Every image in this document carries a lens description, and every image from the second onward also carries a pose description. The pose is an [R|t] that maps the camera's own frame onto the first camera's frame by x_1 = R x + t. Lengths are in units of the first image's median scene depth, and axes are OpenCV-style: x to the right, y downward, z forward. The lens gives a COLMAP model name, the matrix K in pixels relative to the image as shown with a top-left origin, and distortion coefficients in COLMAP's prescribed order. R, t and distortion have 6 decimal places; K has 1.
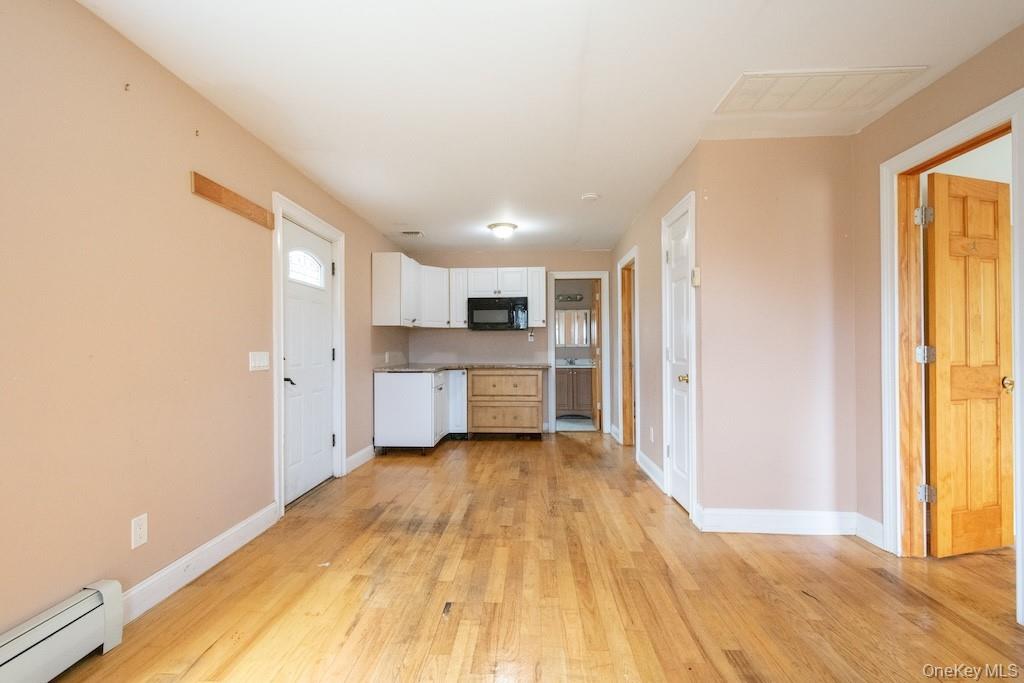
lens RADIAL K [[457.0, 0, 511.0], [0, 457.0, 346.9], [0, 0, 1]] dist [0.000948, -0.000275]
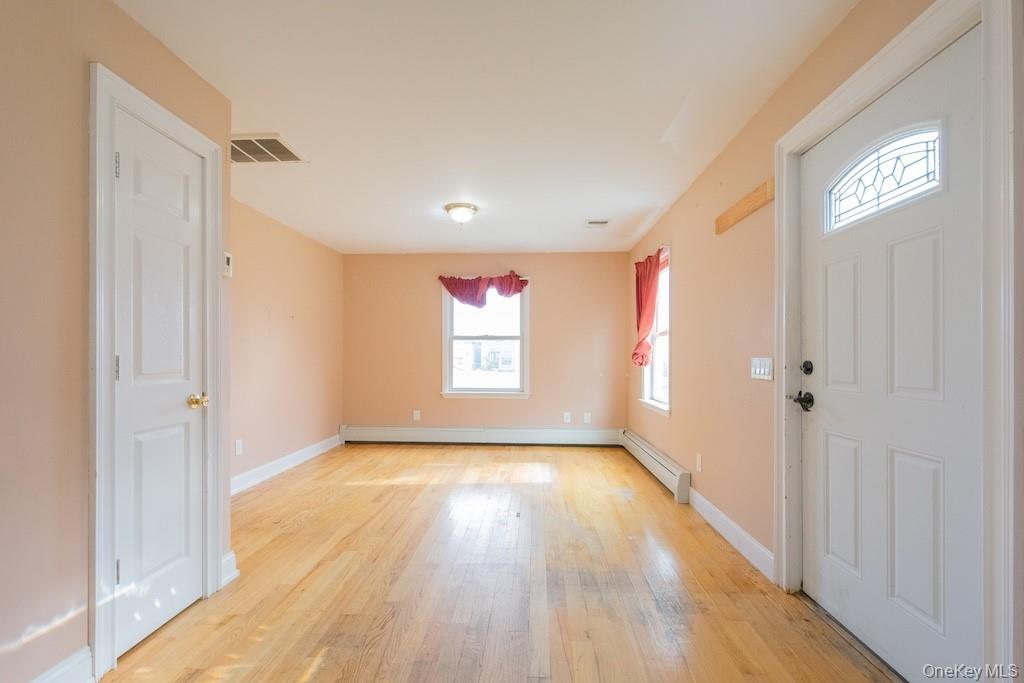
lens RADIAL K [[457.0, 0, 512.2], [0, 457.0, 351.1], [0, 0, 1]] dist [0.000948, -0.000275]
pose [[-0.999980, 0.006273, 0.000942, -0.090293], [0.006254, 0.999798, -0.019098, 0.013676], [-0.001061, -0.019092, -0.999817, 1.903690]]
